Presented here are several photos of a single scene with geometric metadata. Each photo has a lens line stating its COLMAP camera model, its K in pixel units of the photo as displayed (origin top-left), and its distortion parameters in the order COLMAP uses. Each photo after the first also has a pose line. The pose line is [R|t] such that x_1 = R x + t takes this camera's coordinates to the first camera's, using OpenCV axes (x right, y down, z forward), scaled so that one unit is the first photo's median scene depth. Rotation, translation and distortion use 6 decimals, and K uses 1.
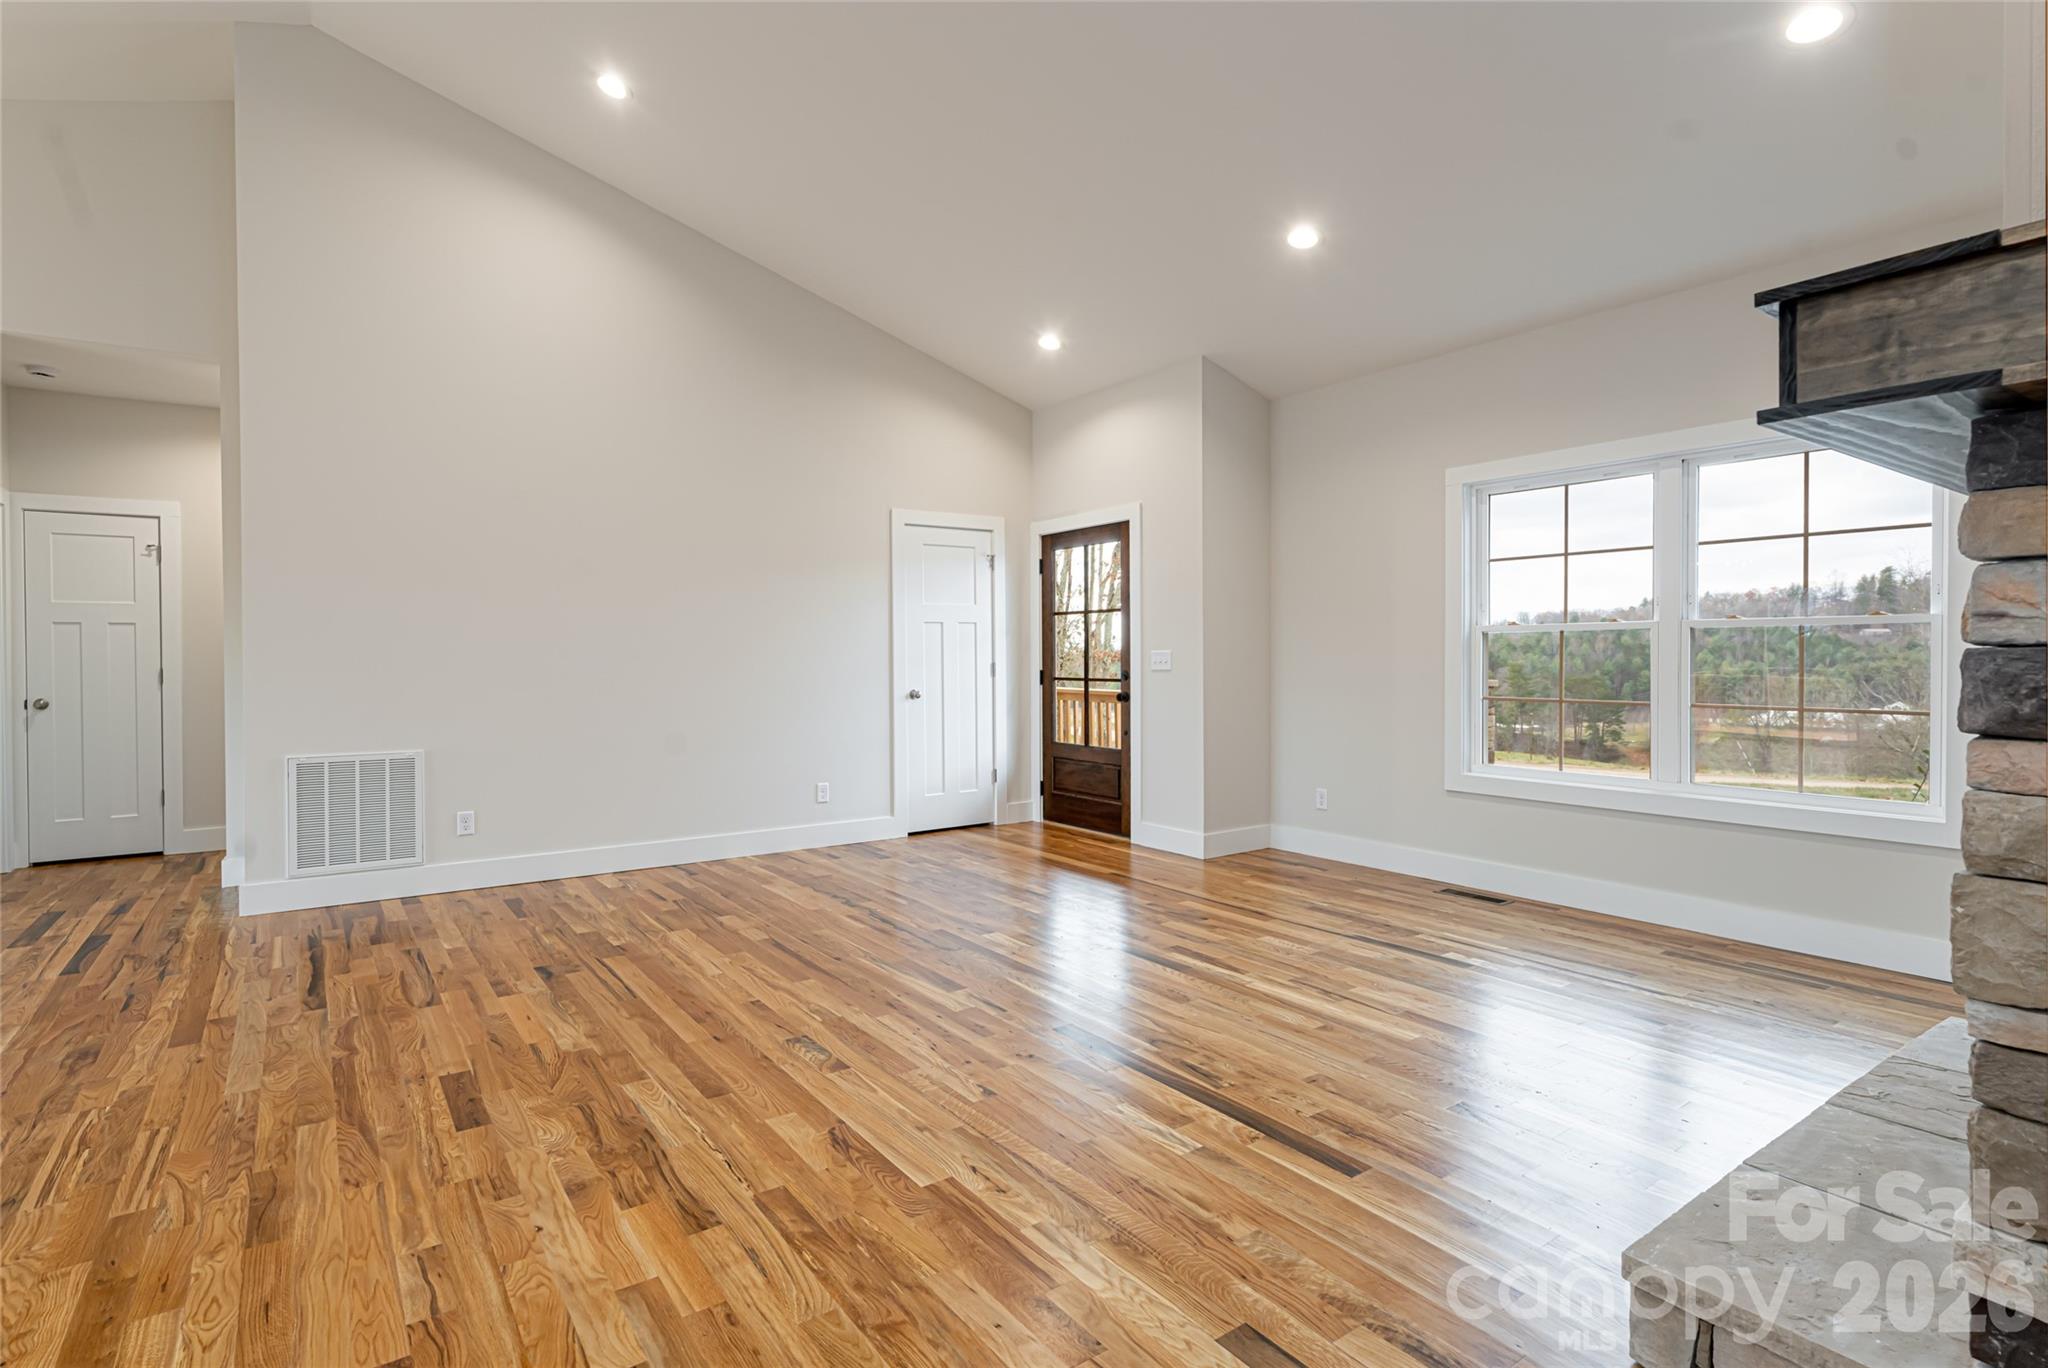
lens RADIAL K [[1004.1, 0, 1016.7], [0, 1004.1, 667.6], [0, 0, 1]] dist [-0.001093, -0.000137]
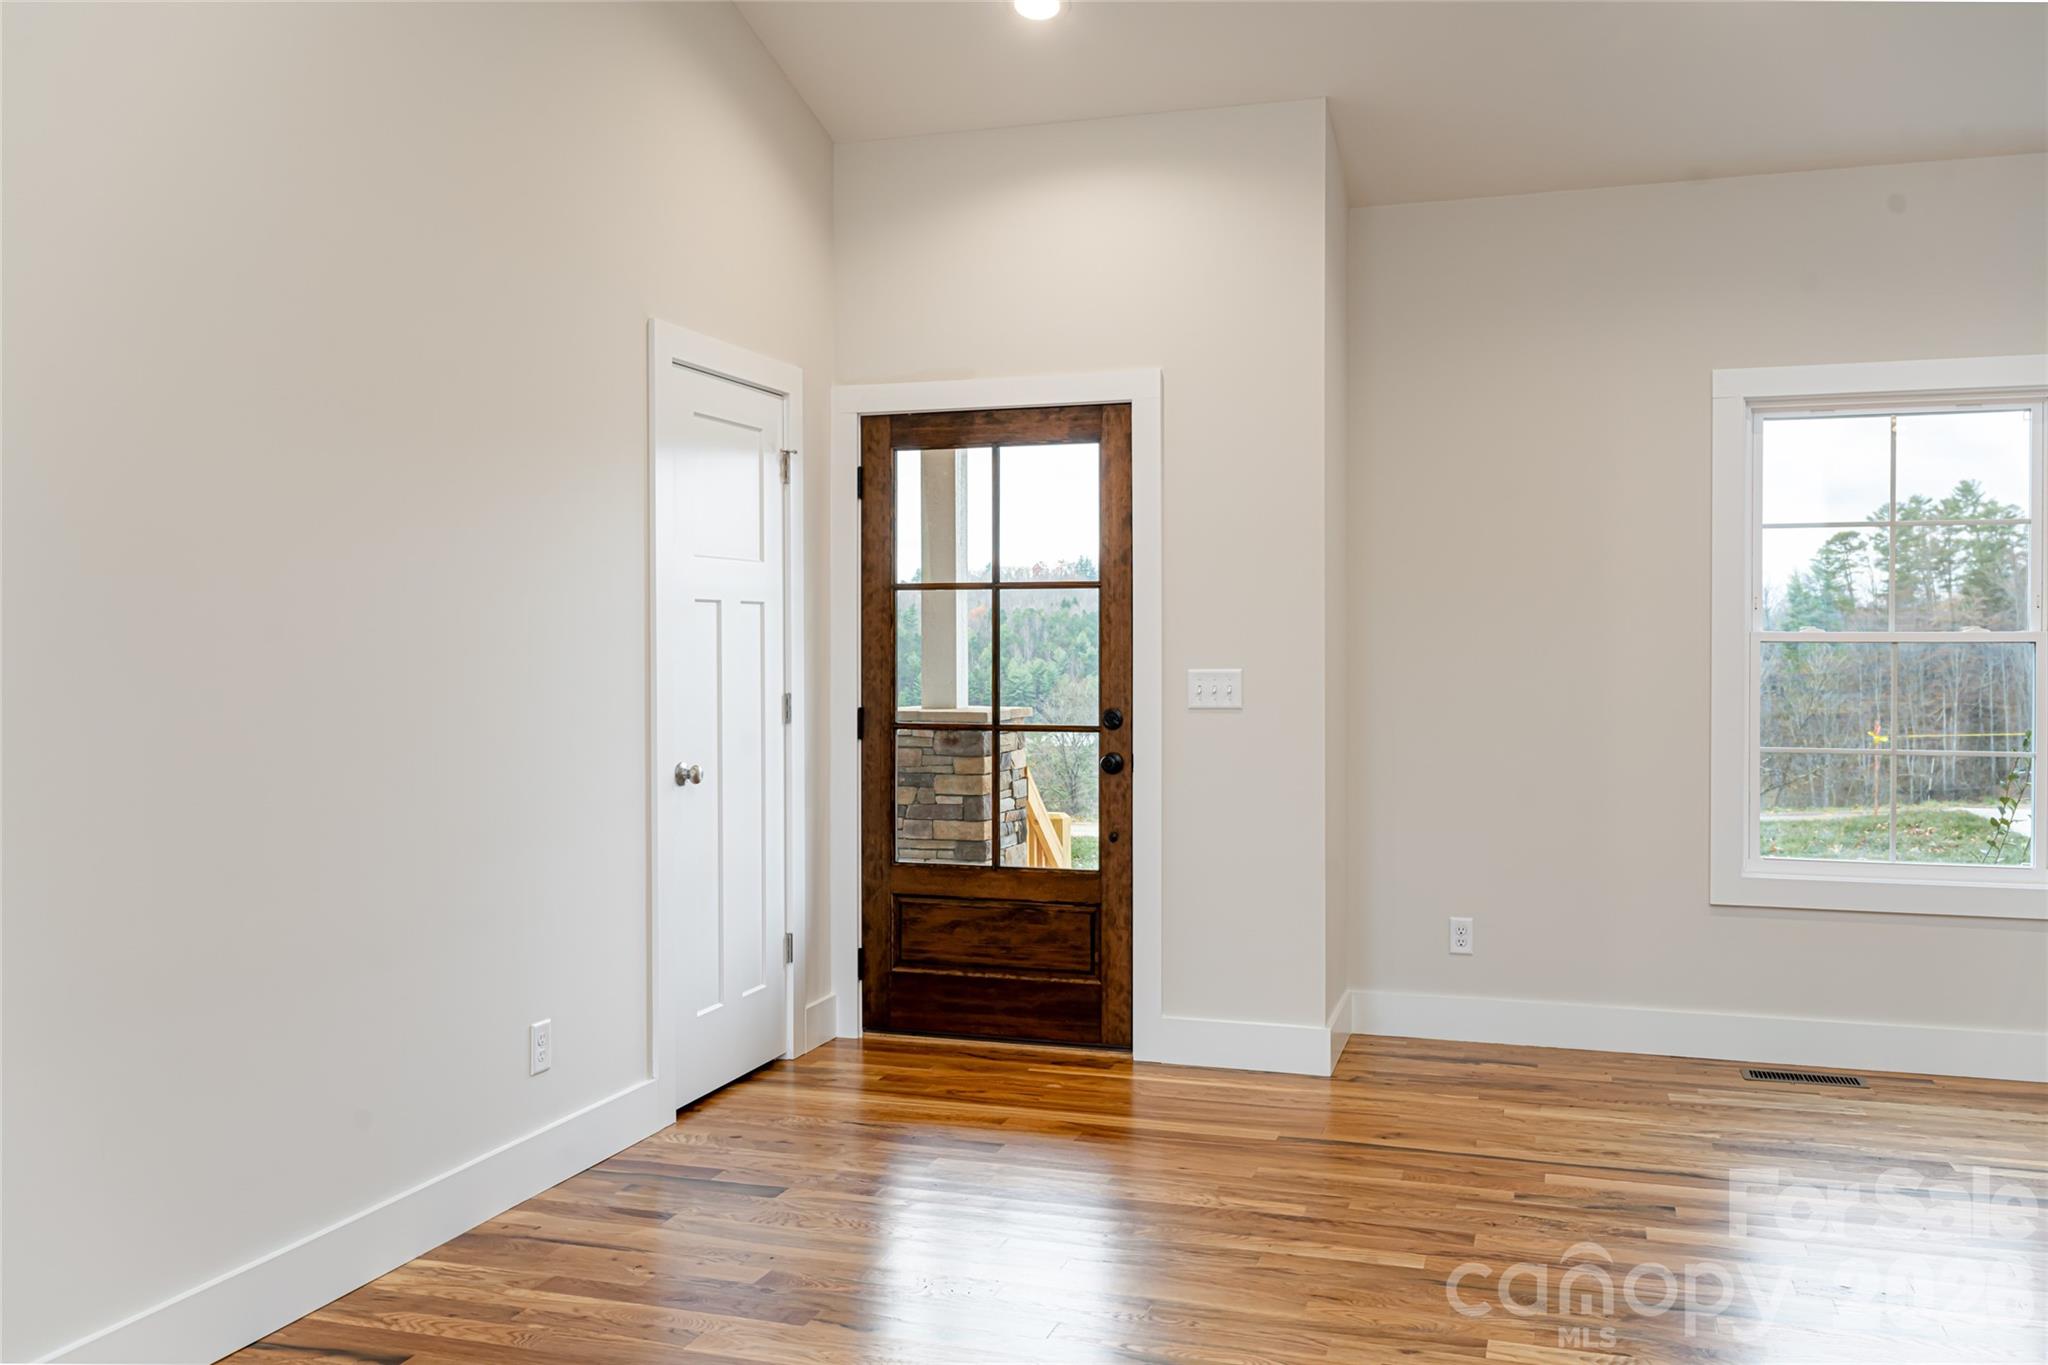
lens RADIAL K [[1698.4, 0, 1024.0], [0, 1698.4, 682.5], [0, 0, 1]] dist [0.001857, 0.001612]
pose [[0.796623, -0.008048, 0.604423, -0.422808], [0.003169, 0.999953, 0.009138, -0.017811], [-0.604469, -0.005364, 0.796611, 0.363901]]
